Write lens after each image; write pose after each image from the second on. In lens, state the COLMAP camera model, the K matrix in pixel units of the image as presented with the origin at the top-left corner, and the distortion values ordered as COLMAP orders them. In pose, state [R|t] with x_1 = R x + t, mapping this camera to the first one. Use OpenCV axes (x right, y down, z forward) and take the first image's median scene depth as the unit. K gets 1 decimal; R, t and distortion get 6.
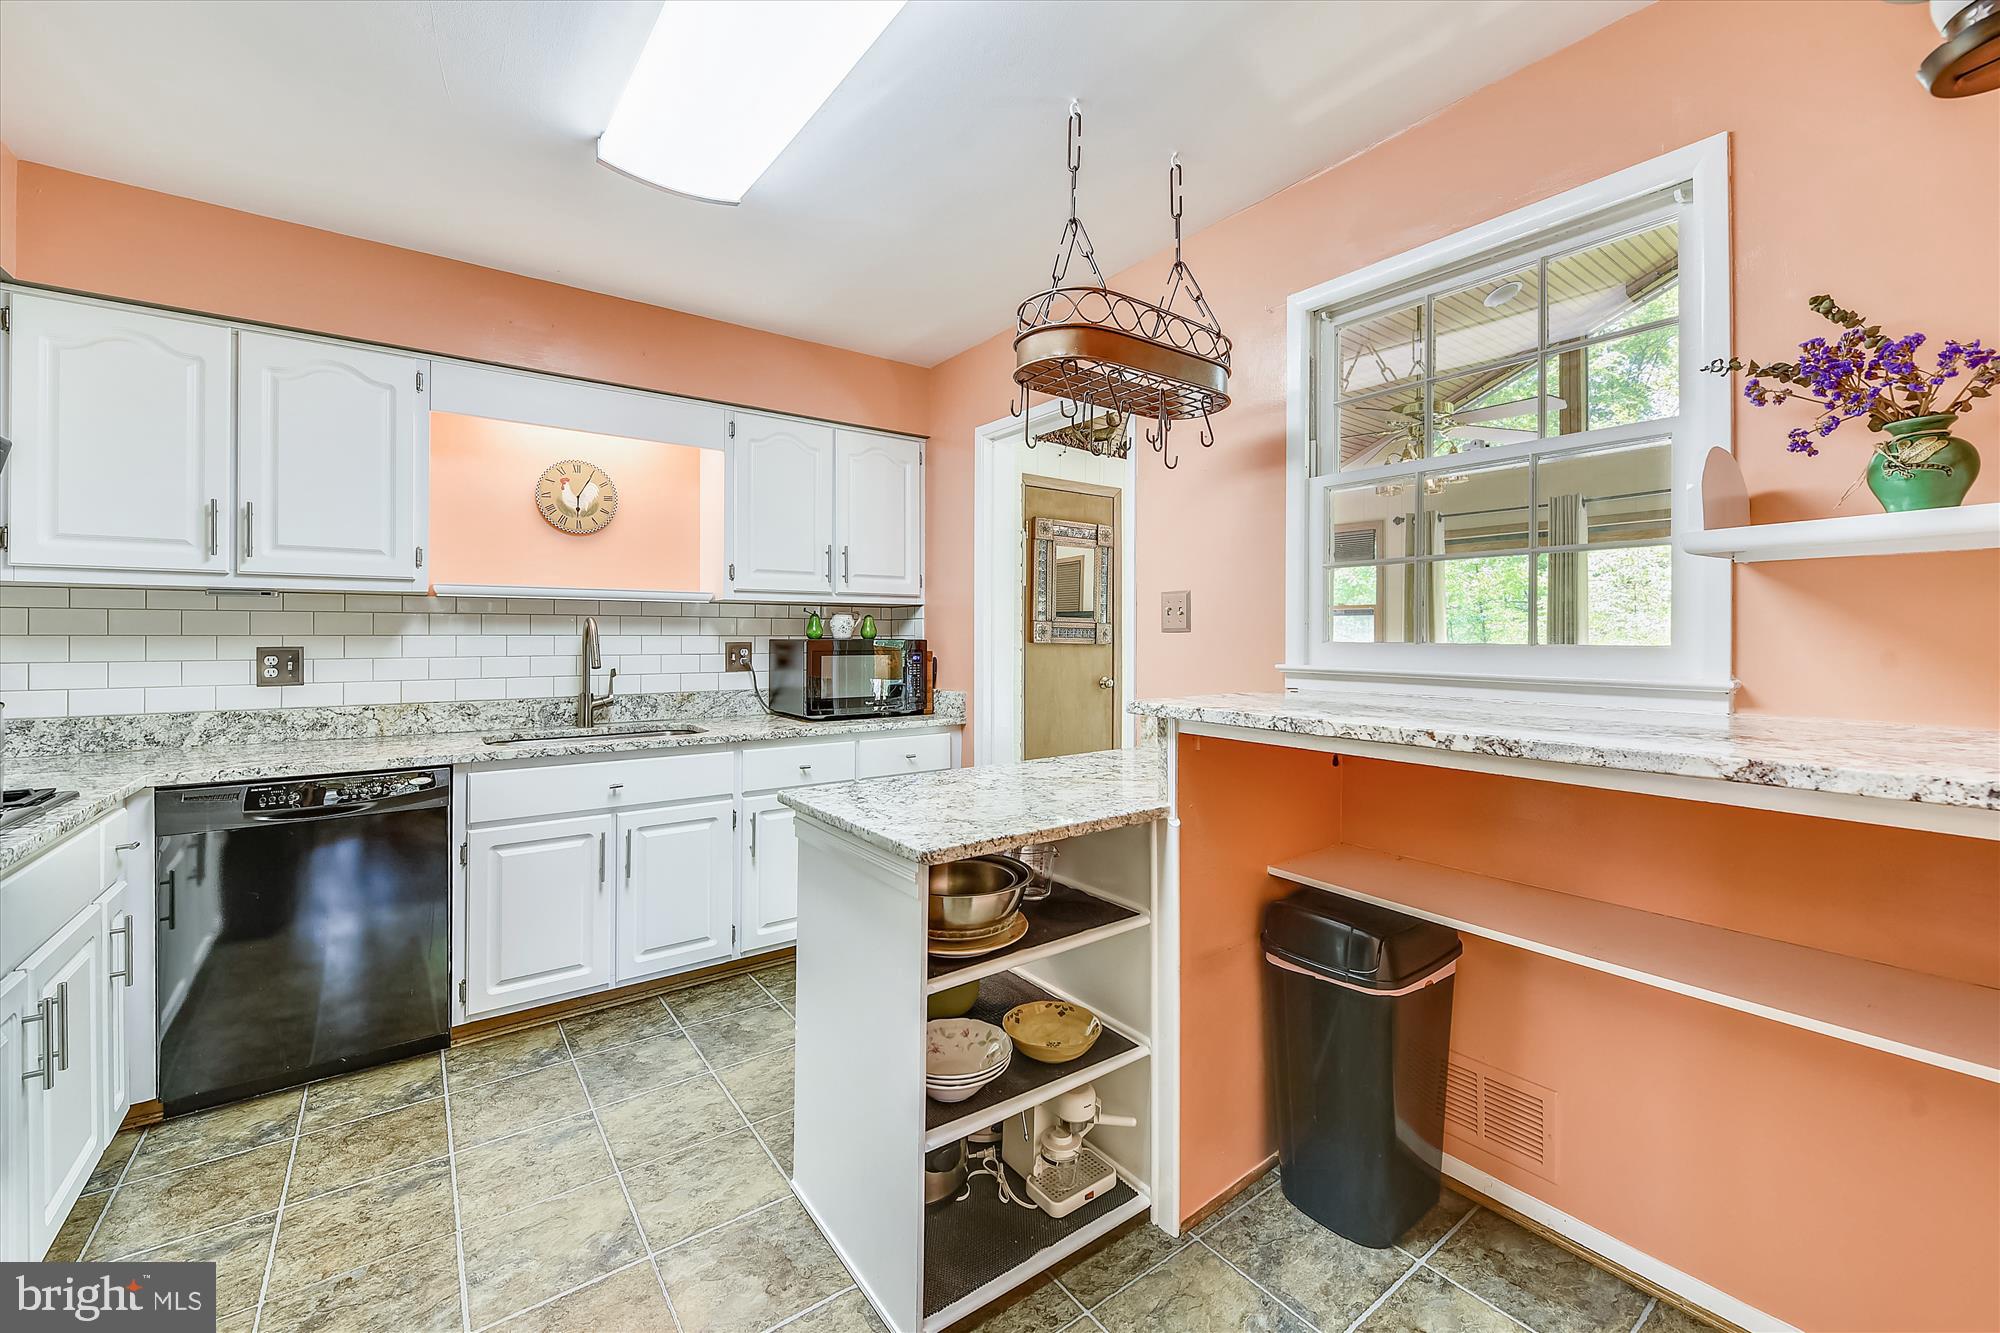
lens RADIAL K [[802.2, 0, 1004.0], [0, 802.2, 658.6], [0, 0, 1]] dist [-0.001171, -0.000231]
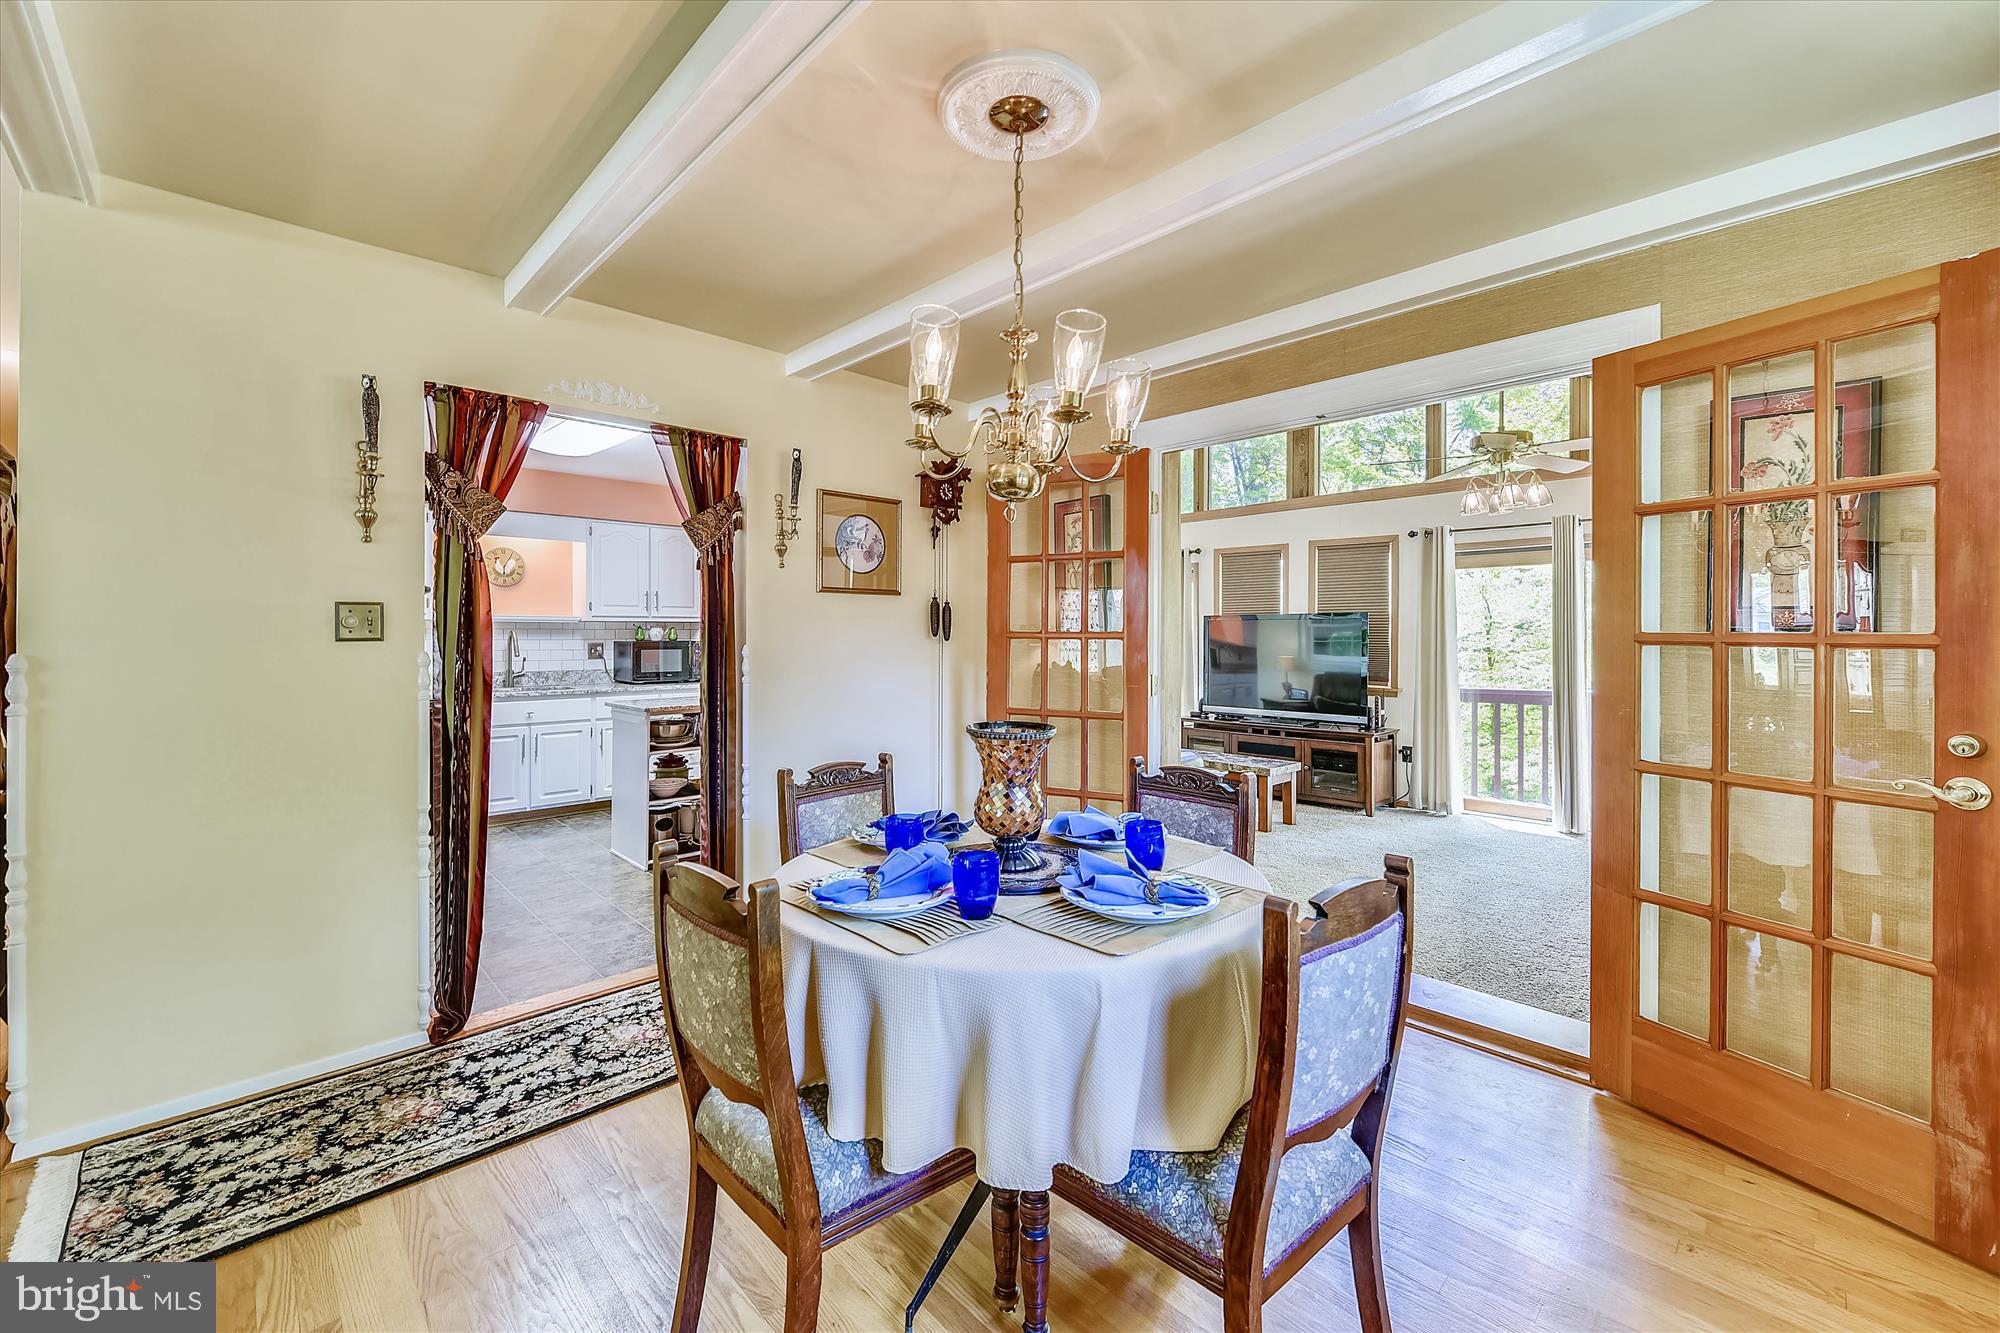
lens RADIAL K [[784.8, 0, 997.3], [0, 784.8, 648.1], [0, 0, 1]] dist [-0.000859, -0.000048]
pose [[0.991475, -0.003680, 0.130242, 0.360503], [0.003840, 0.999992, -0.000979, -0.003796], [-0.130238, 0.001471, 0.991482, -0.934900]]
